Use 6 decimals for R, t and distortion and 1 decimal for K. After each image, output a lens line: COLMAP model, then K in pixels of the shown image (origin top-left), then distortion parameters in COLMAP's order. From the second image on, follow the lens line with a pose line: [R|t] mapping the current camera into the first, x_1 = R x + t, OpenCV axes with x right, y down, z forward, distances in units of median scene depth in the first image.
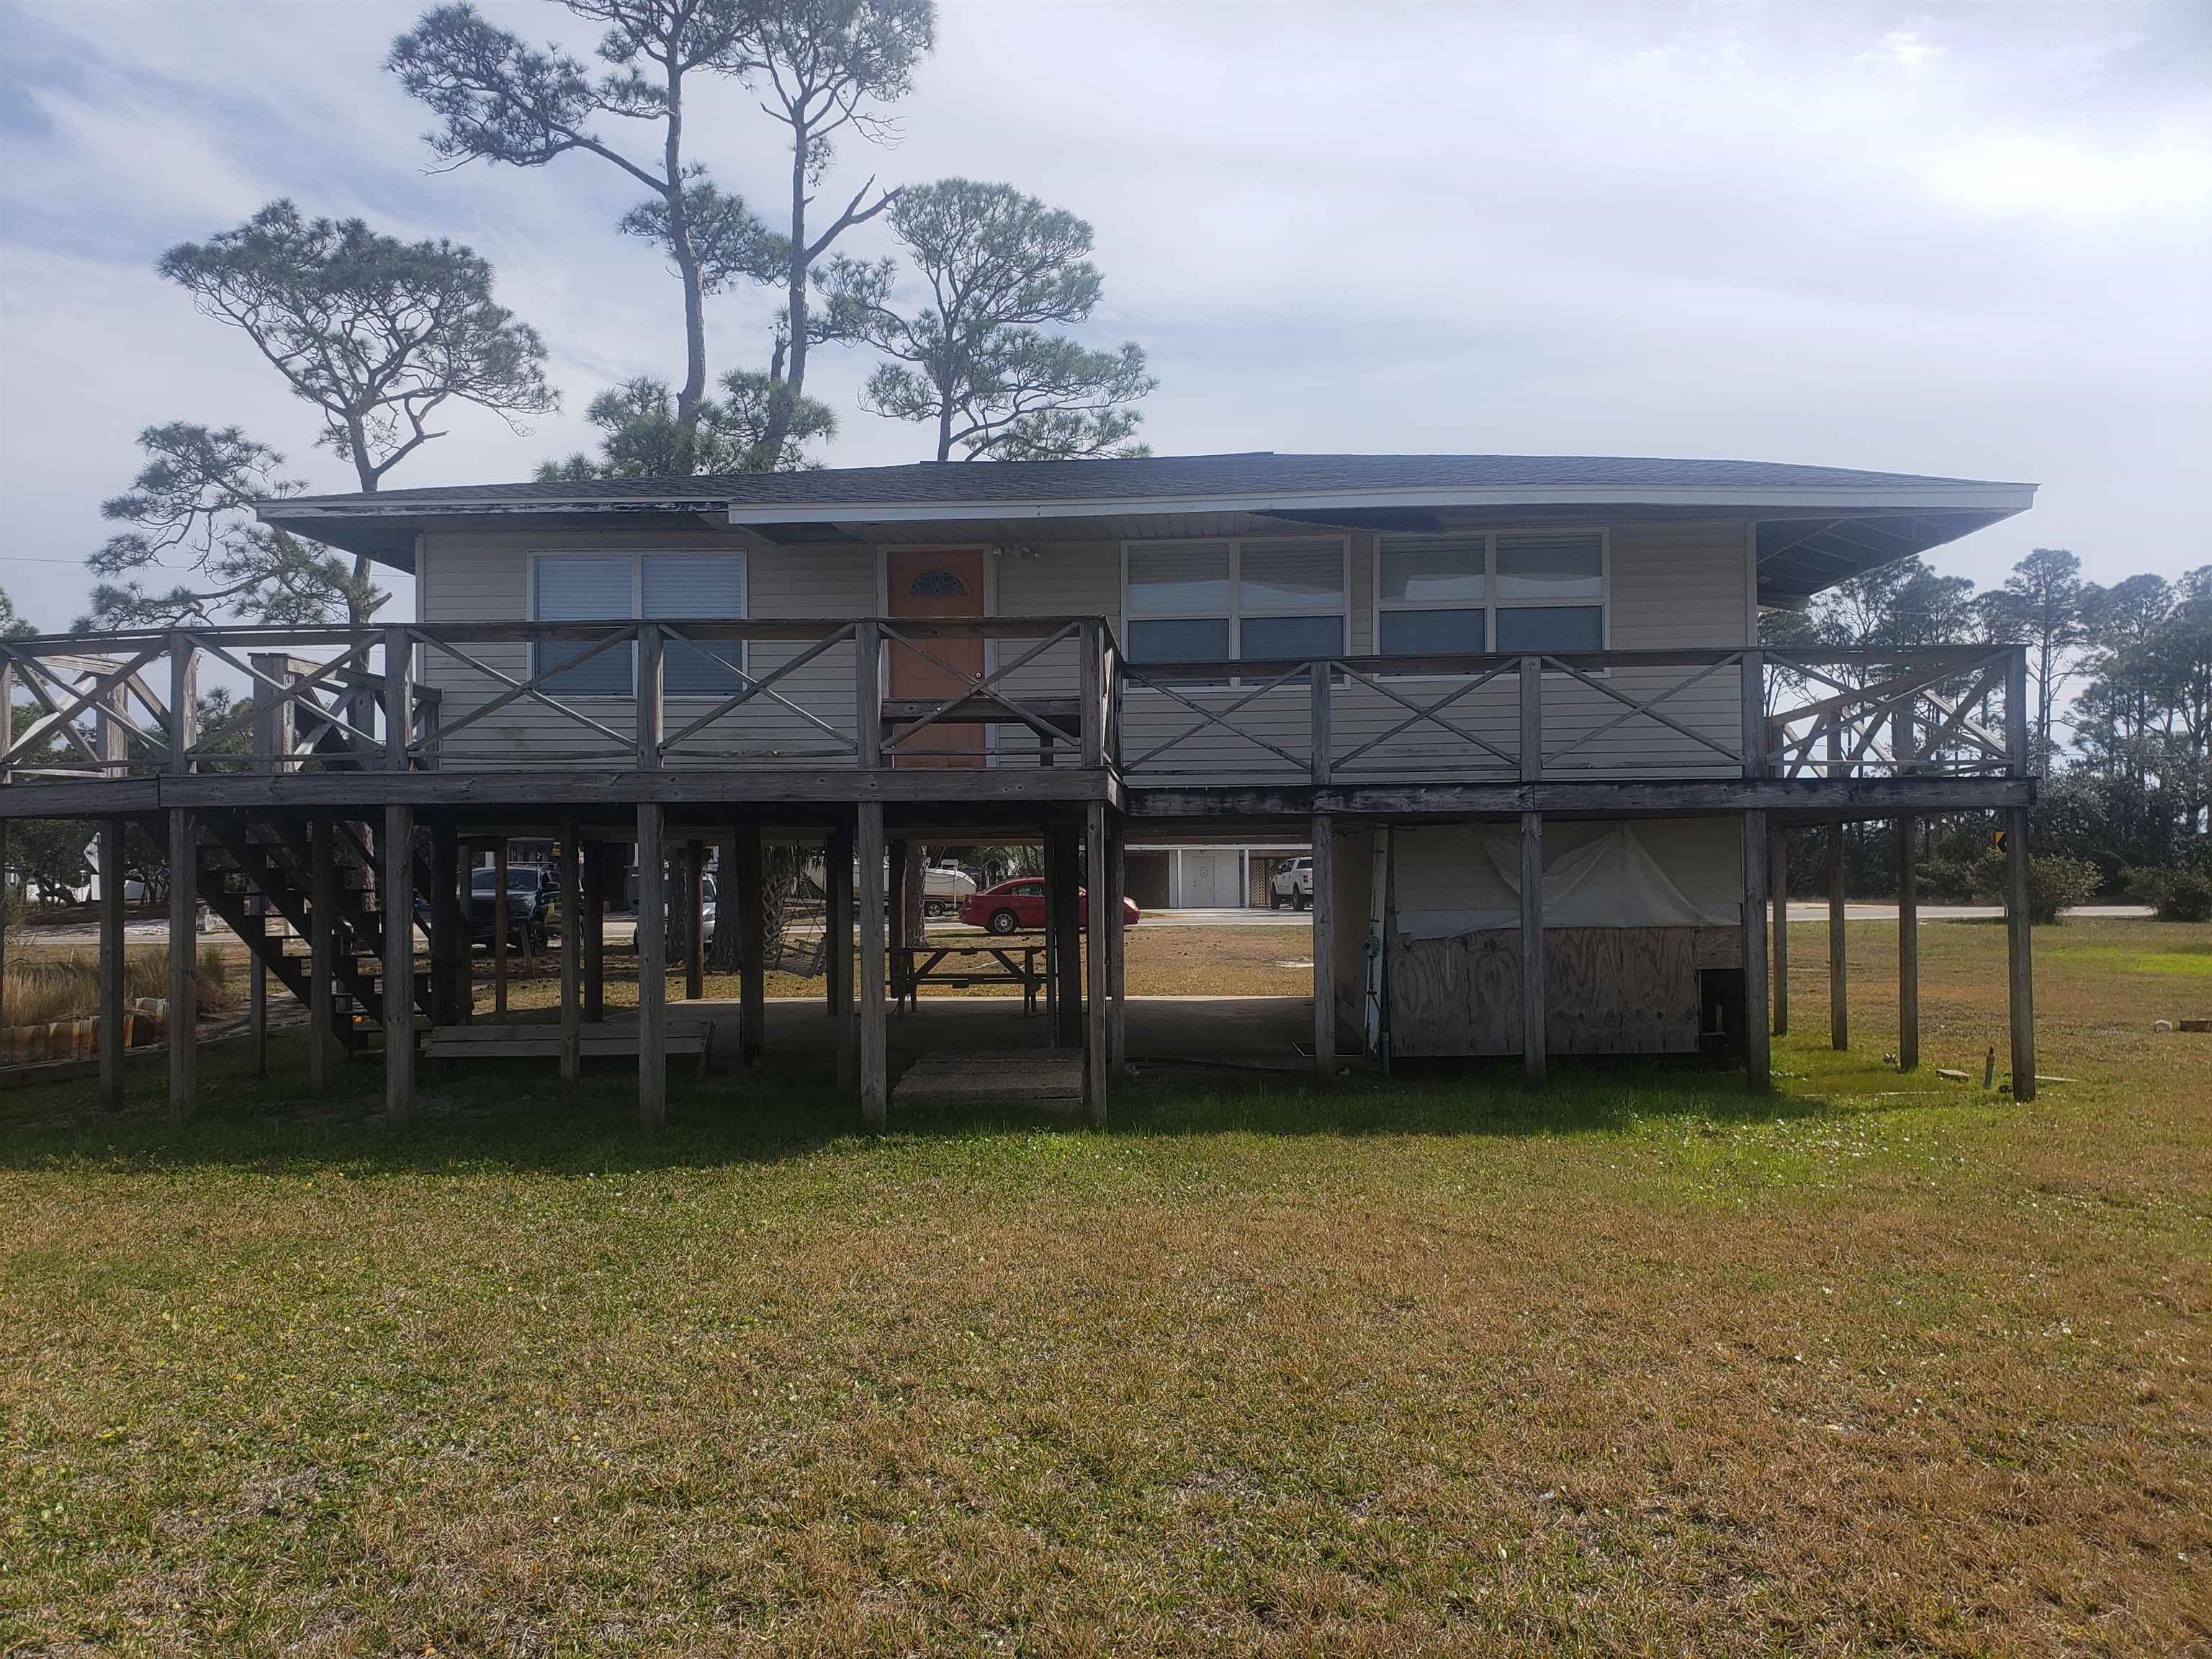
lens RADIAL K [[1713.7, 0, 1089.9], [0, 1713.7, 825.6], [0, 0, 1]] dist [0.027923, -0.006697]
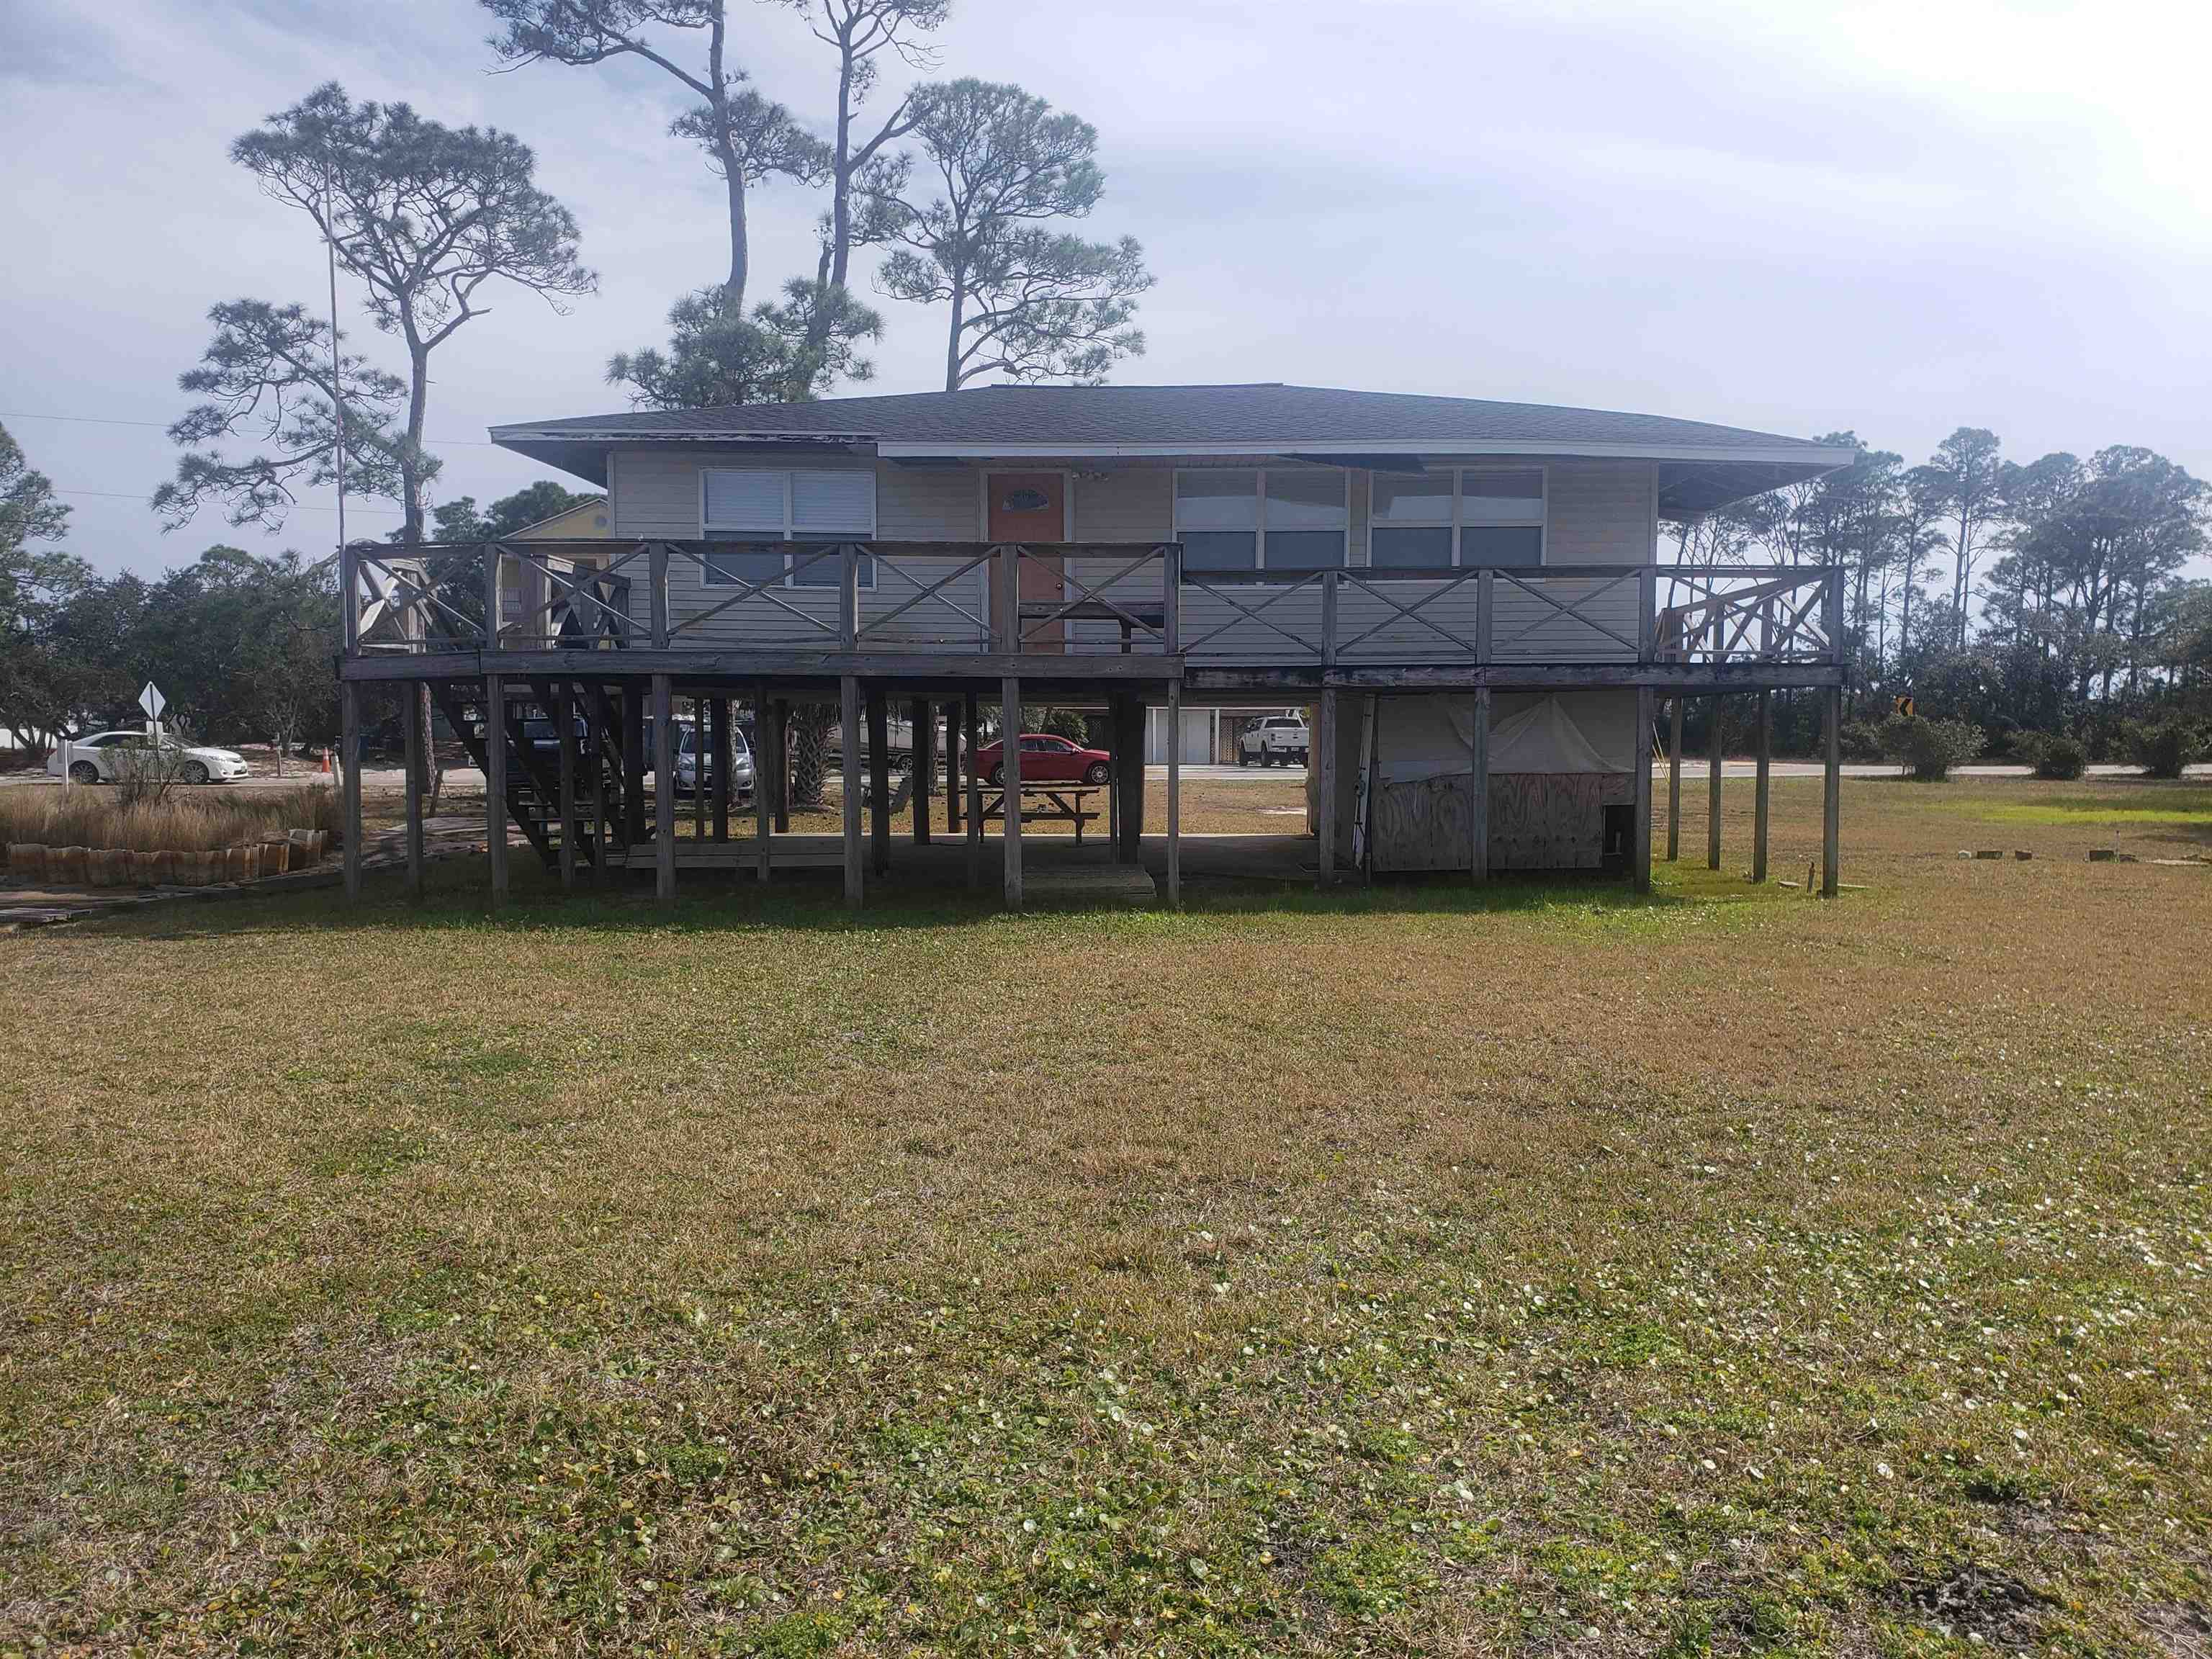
lens RADIAL K [[1682.4, 0, 1148.6], [0, 1682.4, 833.2], [0, 0, 1]] dist [0.018586, 0.000260]
pose [[0.998329, 0.005019, 0.057569, -0.027607], [-0.010156, 0.995953, 0.089296, -0.003008], [-0.056888, -0.089731, 0.994340, -0.106670]]
